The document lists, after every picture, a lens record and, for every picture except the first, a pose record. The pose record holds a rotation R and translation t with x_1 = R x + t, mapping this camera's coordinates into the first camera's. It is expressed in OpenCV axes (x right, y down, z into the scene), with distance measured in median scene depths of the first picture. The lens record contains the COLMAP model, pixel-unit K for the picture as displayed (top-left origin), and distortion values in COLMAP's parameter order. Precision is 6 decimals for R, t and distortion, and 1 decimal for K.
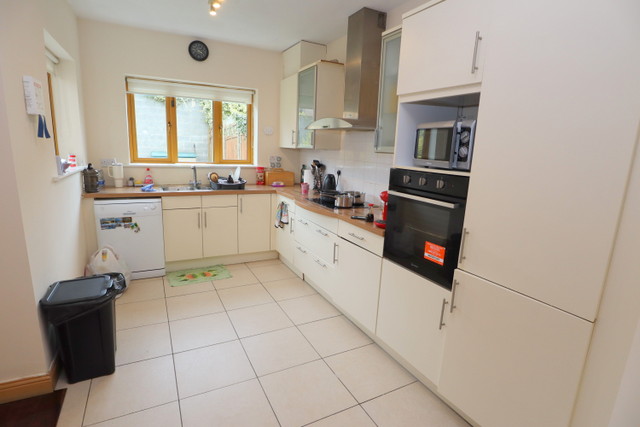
lens RADIAL K [[320.2, 0, 316.7], [0, 320.2, 214.6], [0, 0, 1]] dist [-0.054075, 0.014584]
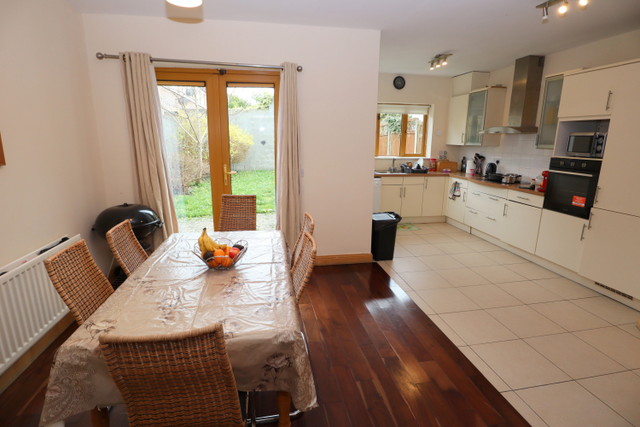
lens RADIAL K [[320.2, 0, 316.7], [0, 320.2, 214.6], [0, 0, 1]] dist [-0.054075, 0.014584]
pose [[0.953490, 0.036291, -0.299231, -0.303399], [-0.030801, 0.999260, 0.023045, 0.109108], [0.299846, -0.012757, 0.953902, -0.664947]]
